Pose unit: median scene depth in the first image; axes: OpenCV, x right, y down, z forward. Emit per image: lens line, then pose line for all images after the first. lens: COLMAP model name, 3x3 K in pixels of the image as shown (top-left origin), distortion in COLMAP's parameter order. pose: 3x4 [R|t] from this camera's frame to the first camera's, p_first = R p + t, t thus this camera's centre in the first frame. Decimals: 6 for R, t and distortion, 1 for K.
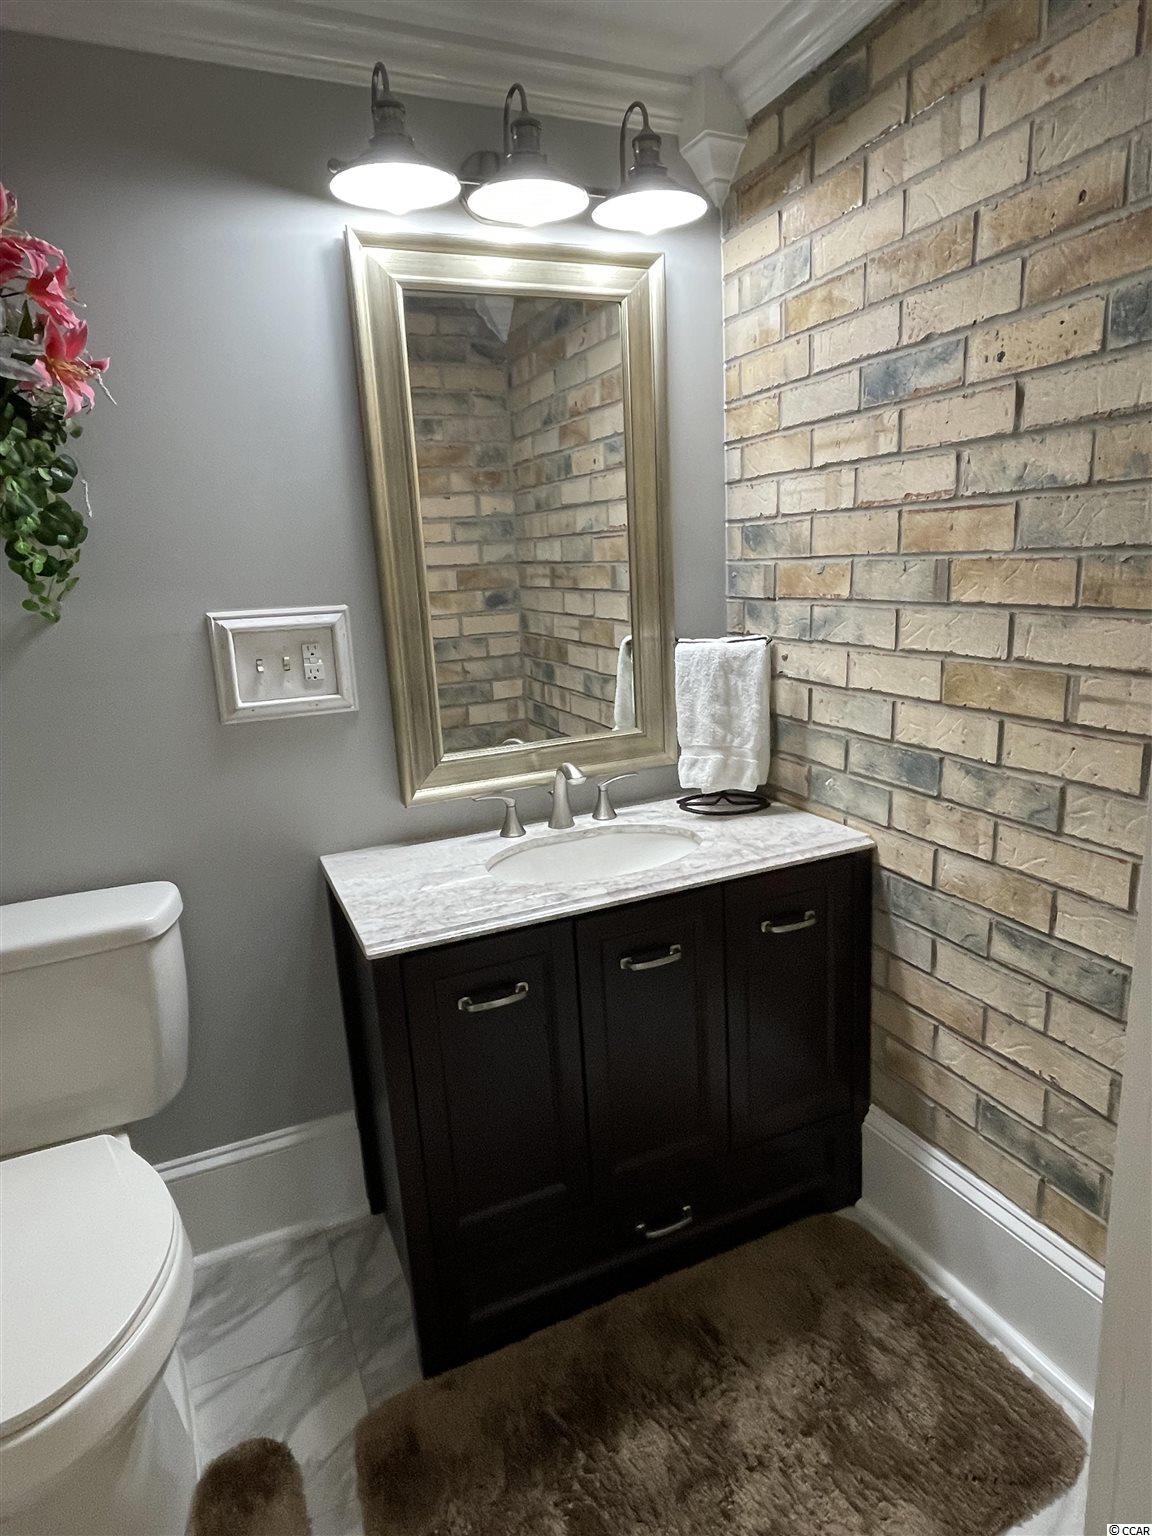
lens RADIAL K [[885.7, 0, 578.2], [0, 885.7, 766.2], [0, 0, 1]] dist [-0.001987, 0.003500]
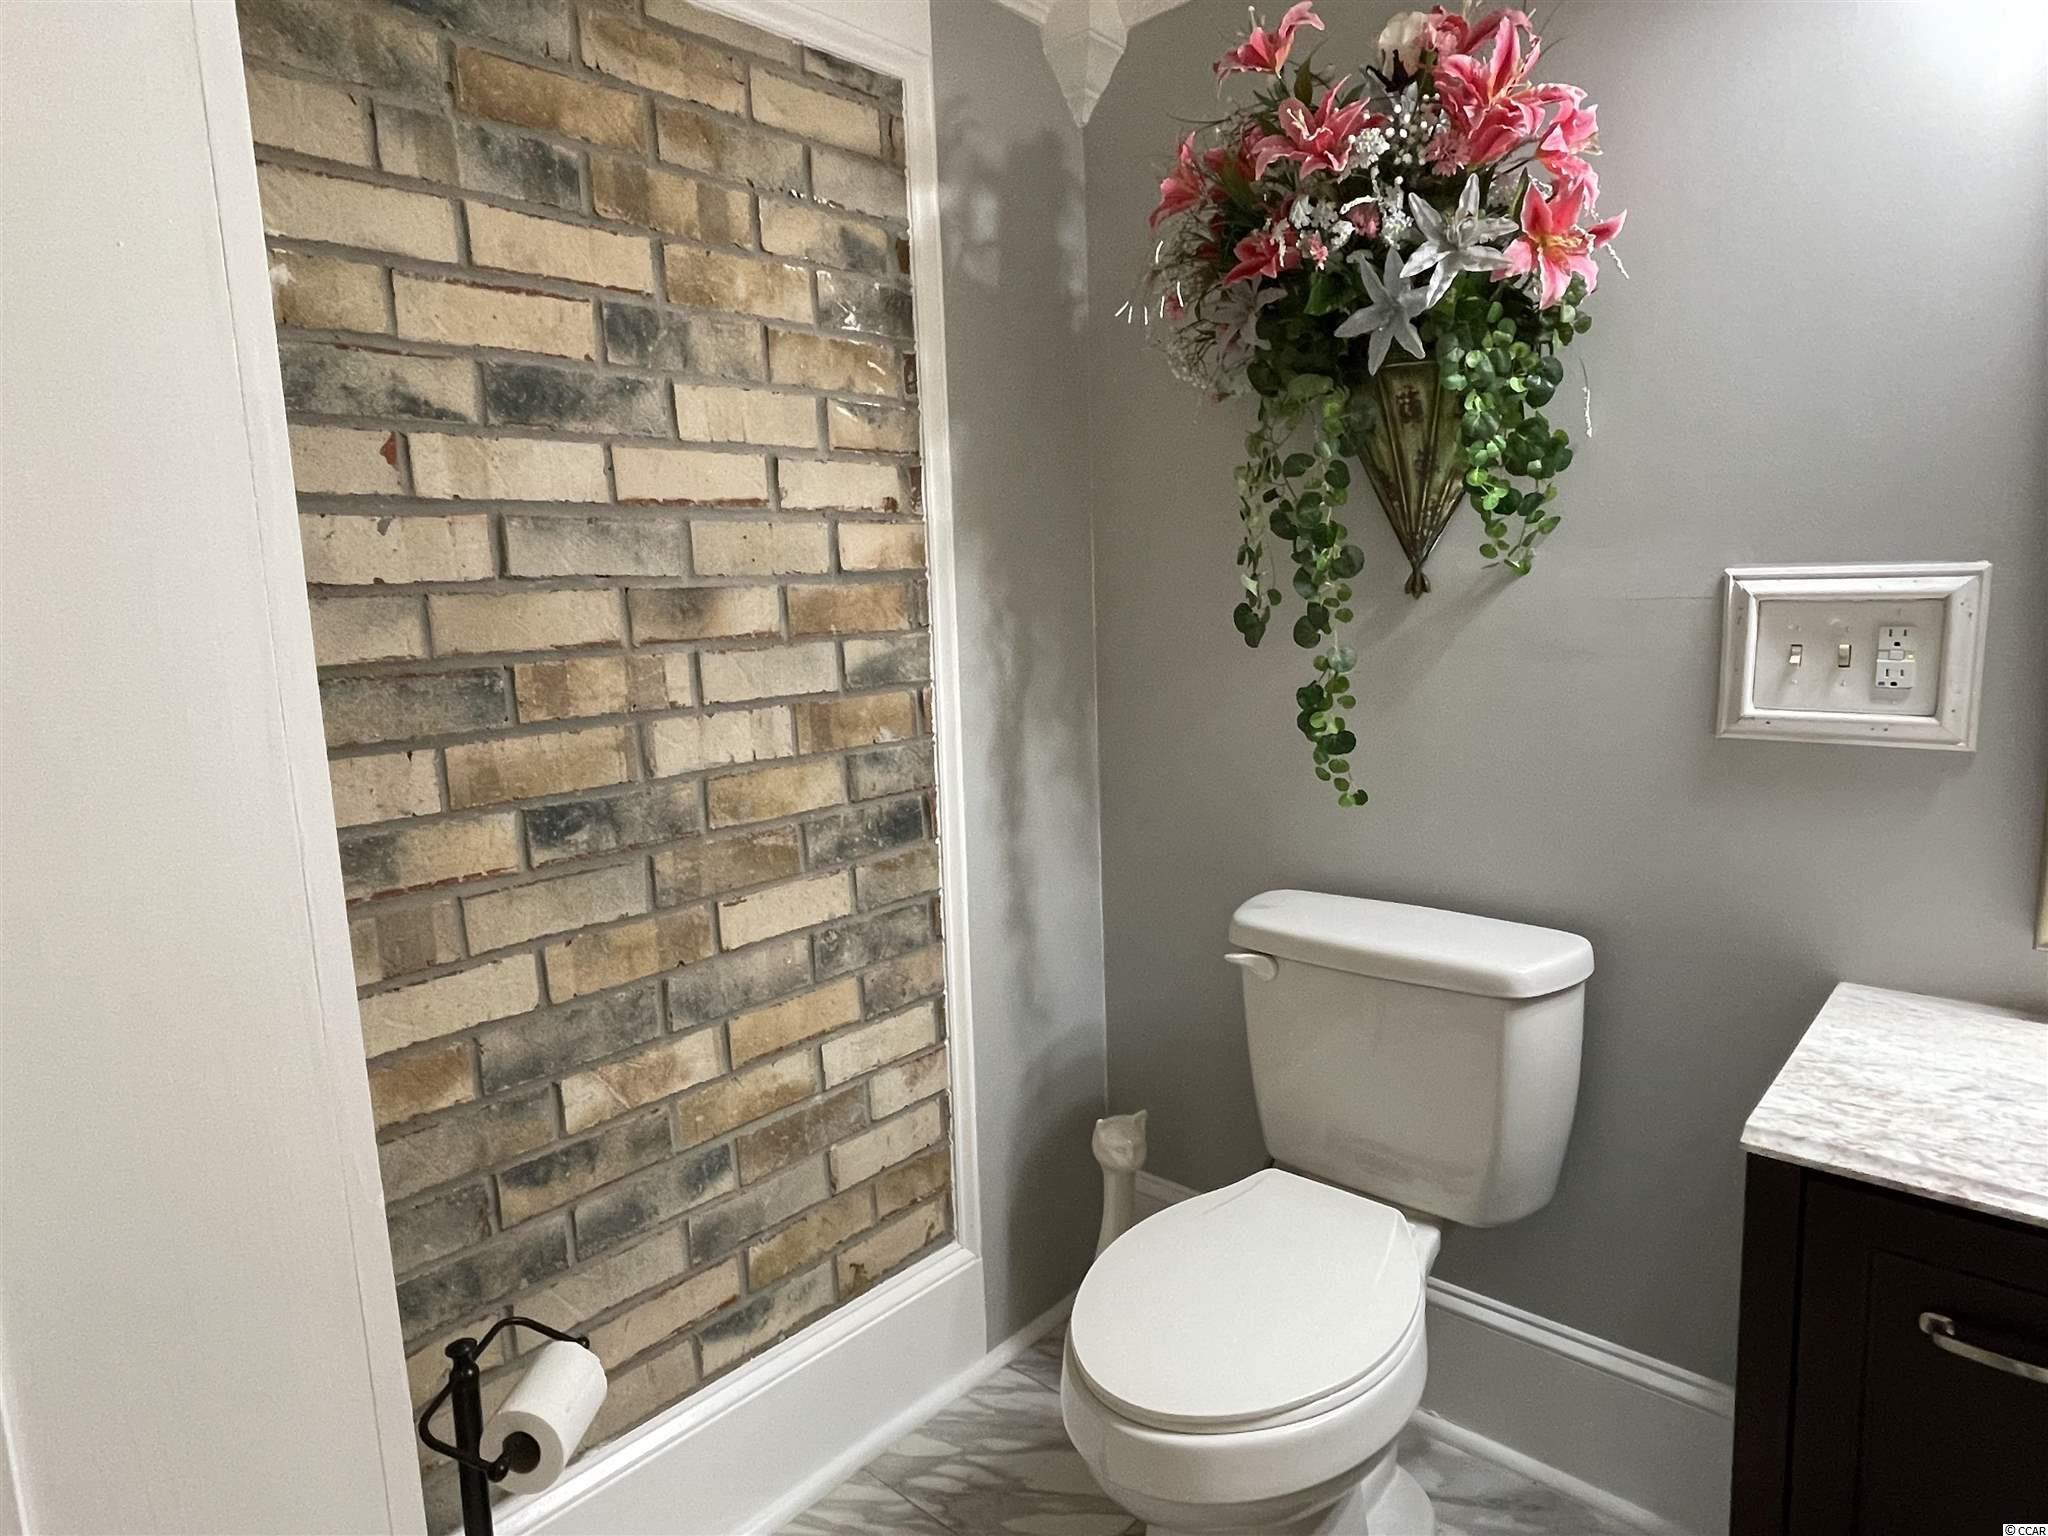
lens RADIAL K [[1180.9, 0, 1026.7], [0, 1180.9, 768.5], [0, 0, 1]] dist [-0.001987, 0.003500]
pose [[0.403658, 0.177459, -0.897535, 0.205720], [-0.194629, 0.975210, 0.105285, -0.017625], [0.893968, 0.132187, 0.428190, 0.174808]]
